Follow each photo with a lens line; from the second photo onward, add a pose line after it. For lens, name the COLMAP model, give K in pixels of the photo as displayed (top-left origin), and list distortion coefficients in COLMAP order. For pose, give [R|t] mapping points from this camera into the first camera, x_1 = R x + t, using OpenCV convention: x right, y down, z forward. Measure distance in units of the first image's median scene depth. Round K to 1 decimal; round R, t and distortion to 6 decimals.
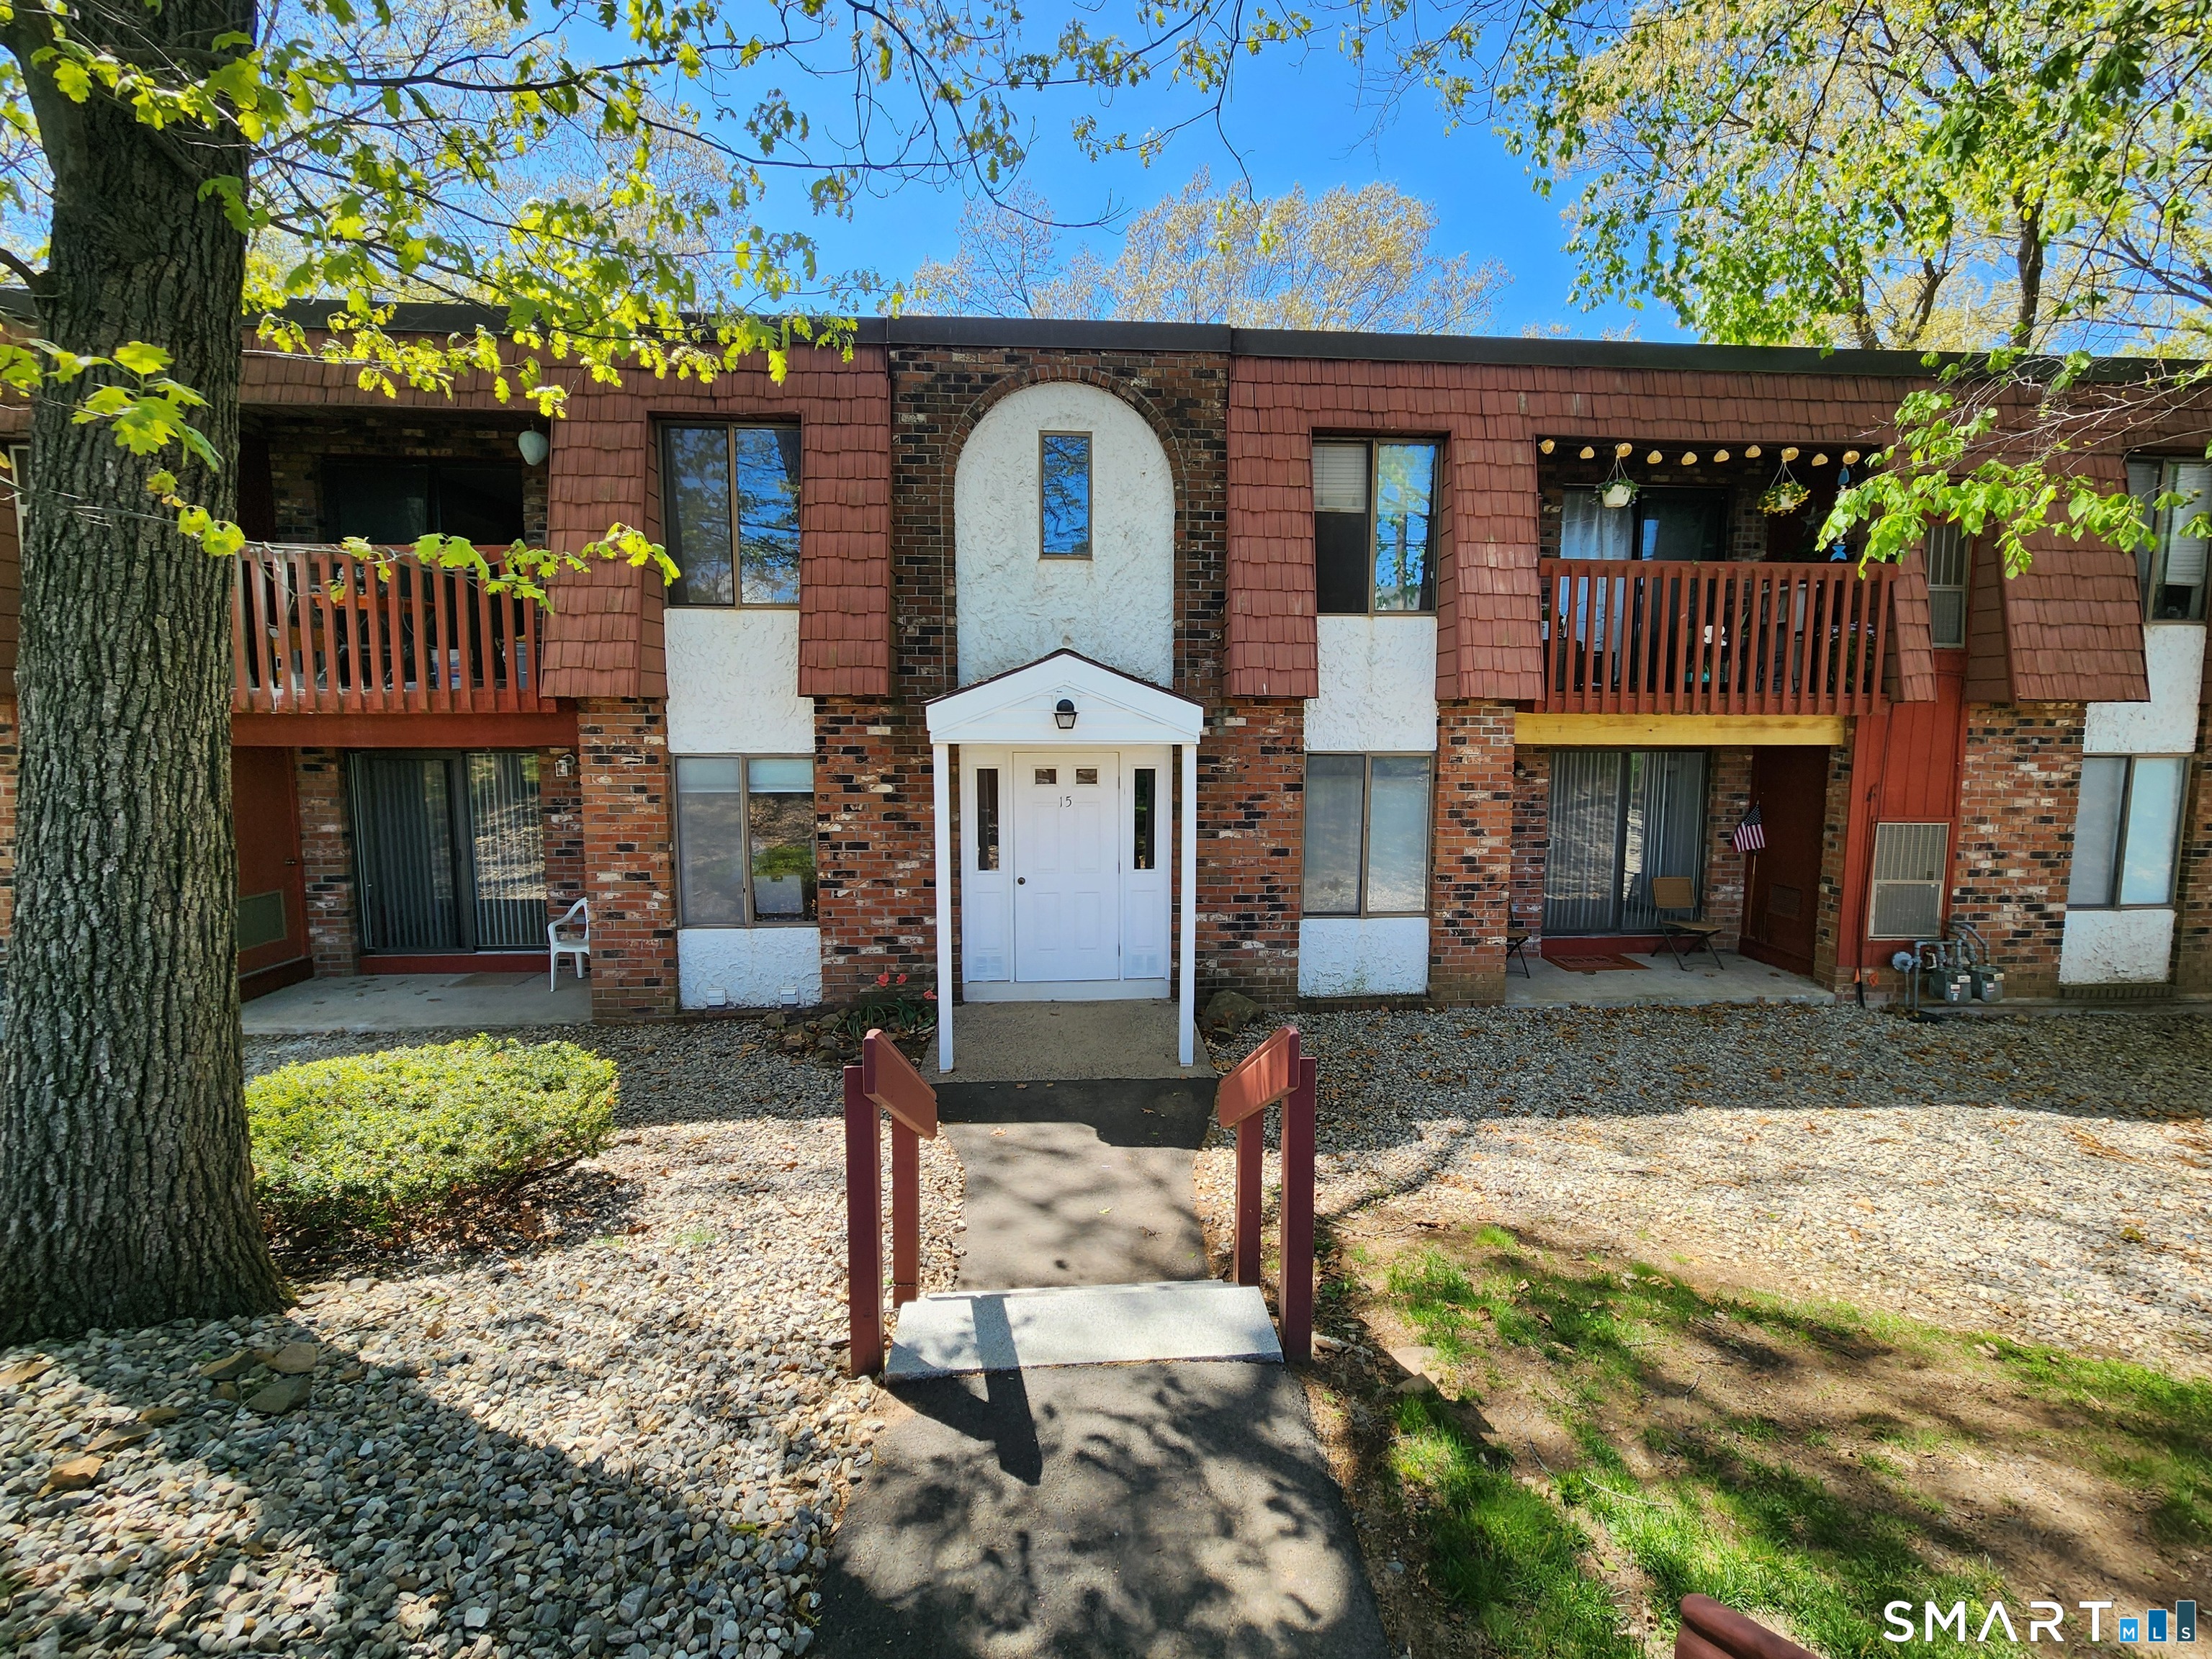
lens RADIAL K [[893.8, 0, 1131.3], [0, 893.8, 802.1], [0, 0, 1]] dist [-0.000364, 0.001516]
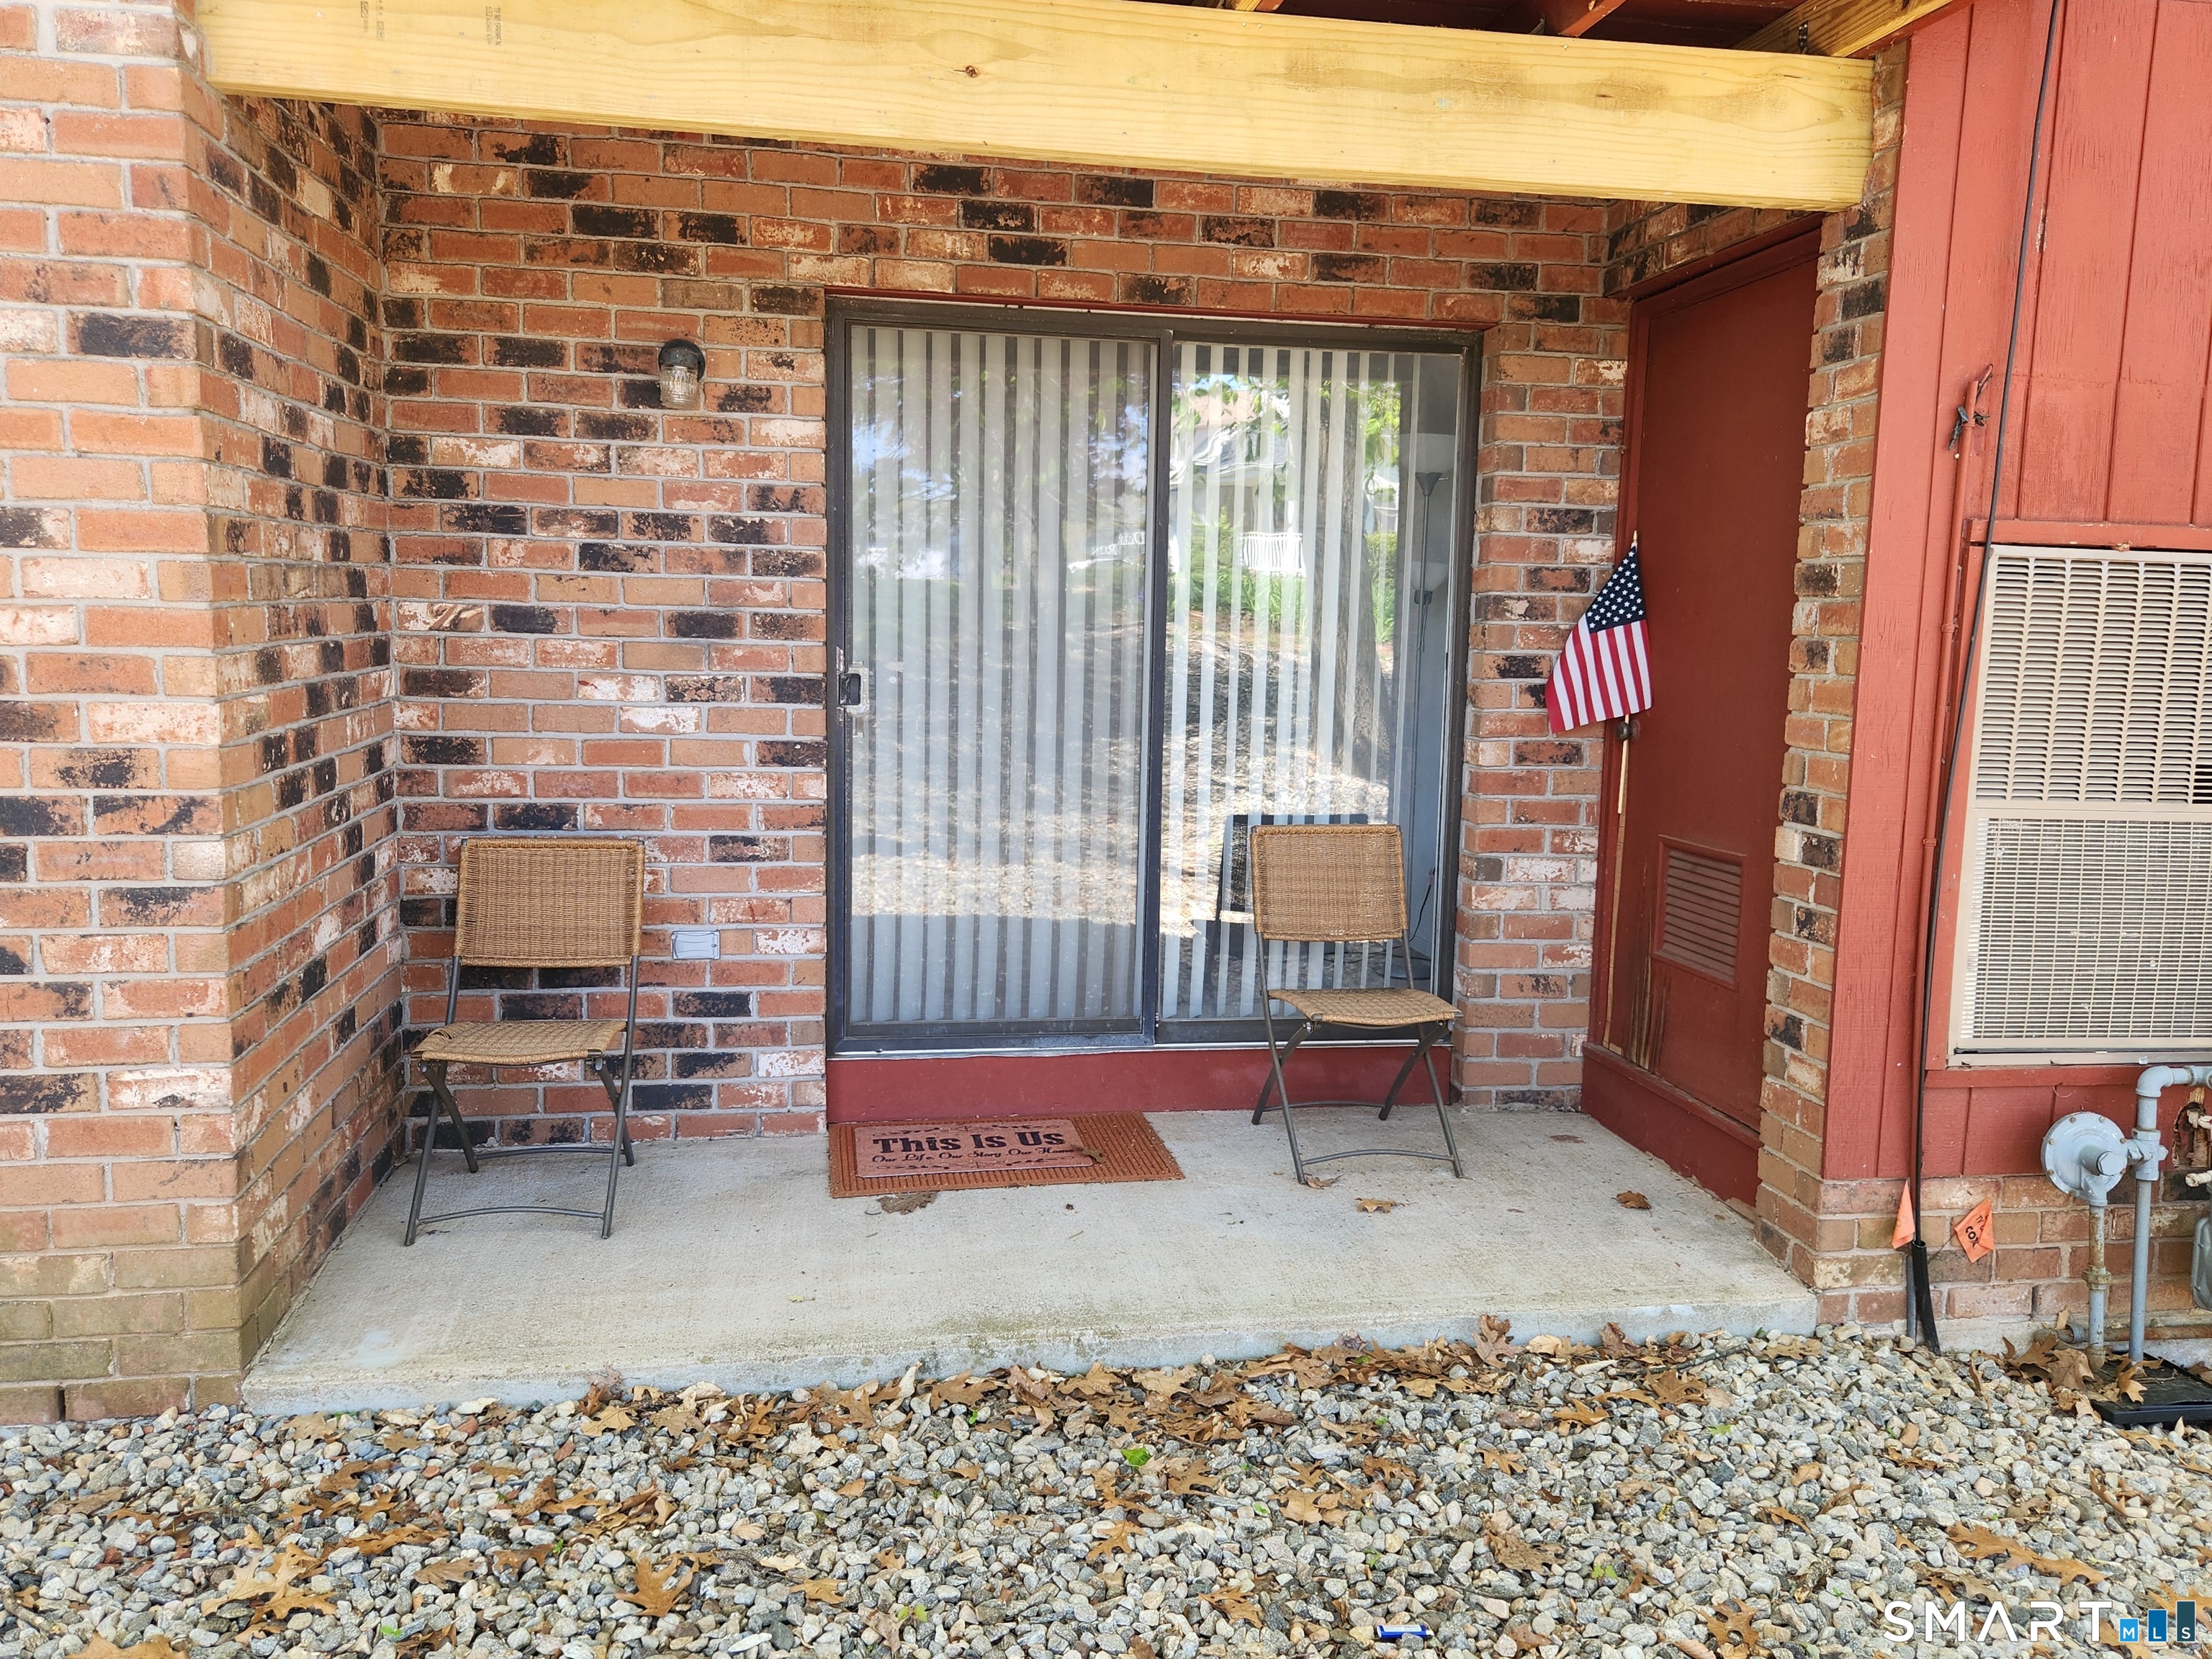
lens RADIAL K [[1680.9, 0, 1106.0], [0, 1680.9, 829.5], [0, 0, 1]] dist [0.027995, 0.000652]
pose [[0.994576, 0.004478, 0.103913, 0.554781], [-0.007071, 0.999672, 0.024606, 0.083780], [-0.103769, -0.025207, 0.994282, 0.582105]]
